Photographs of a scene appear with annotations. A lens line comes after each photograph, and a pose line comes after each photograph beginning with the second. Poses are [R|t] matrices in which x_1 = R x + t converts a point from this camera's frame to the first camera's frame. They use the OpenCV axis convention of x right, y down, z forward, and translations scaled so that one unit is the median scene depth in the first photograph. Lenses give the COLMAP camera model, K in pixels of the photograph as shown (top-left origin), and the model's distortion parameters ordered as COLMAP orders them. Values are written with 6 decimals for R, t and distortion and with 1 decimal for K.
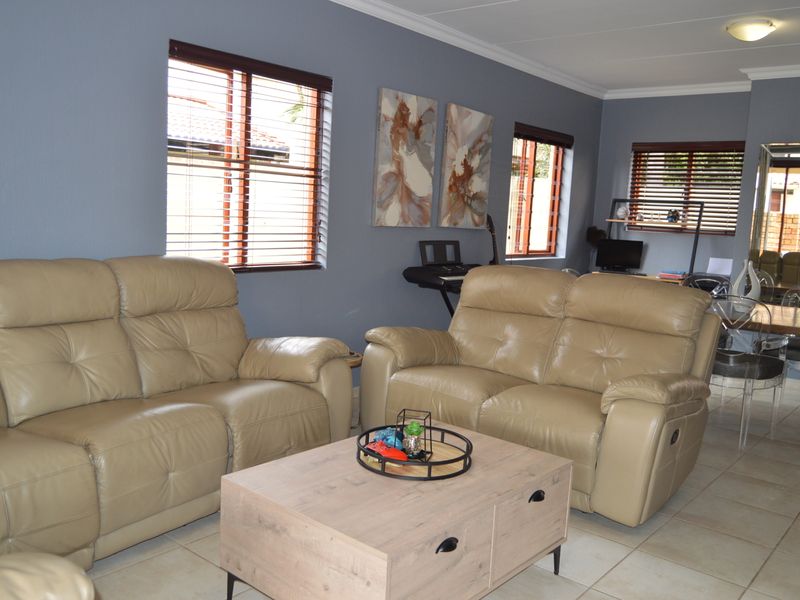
lens RADIAL K [[708.5, 0, 396.2], [0, 708.5, 297.9], [0, 0, 1]] dist [-0.007024, 0.005445]
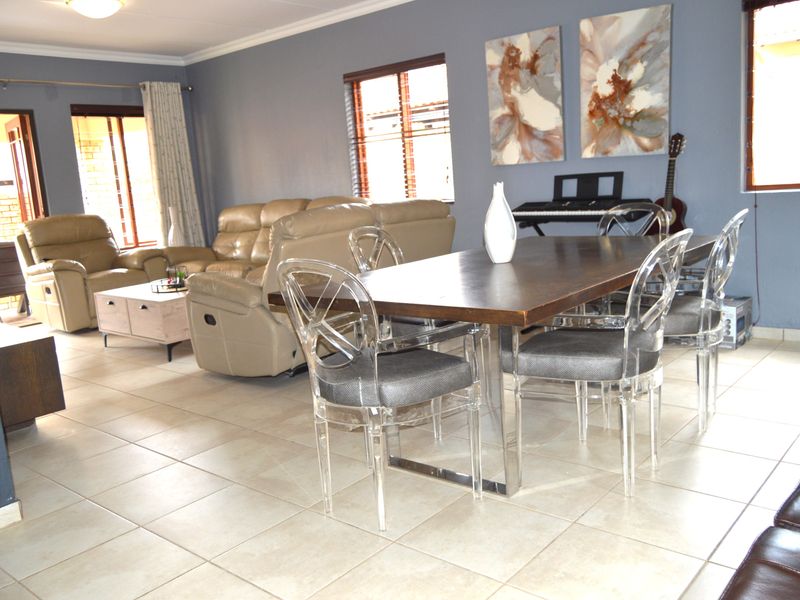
lens RADIAL K [[708.5, 0, 396.2], [0, 708.5, 297.9], [0, 0, 1]] dist [-0.007024, 0.005445]
pose [[-0.020360, 0.123897, -0.992086, 1.349585], [-0.050703, 0.990887, 0.124788, -0.031402], [0.998506, 0.052842, -0.013893, 1.050652]]
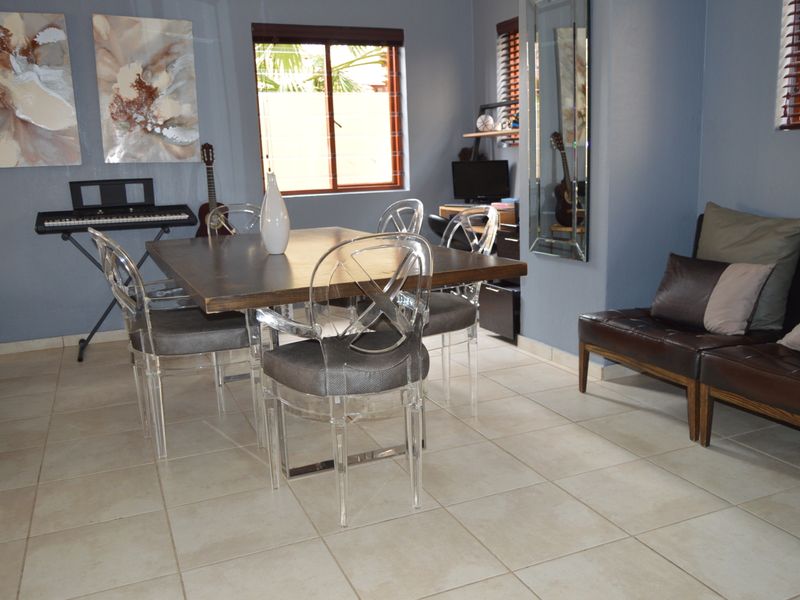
lens RADIAL K [[708.5, 0, 396.2], [0, 708.5, 297.9], [0, 0, 1]] dist [-0.007024, 0.005445]
pose [[0.886501, 0.002620, -0.462720, 1.037693], [0.025770, 0.998153, 0.055022, 0.032417], [0.462009, -0.060701, 0.884795, 0.531278]]
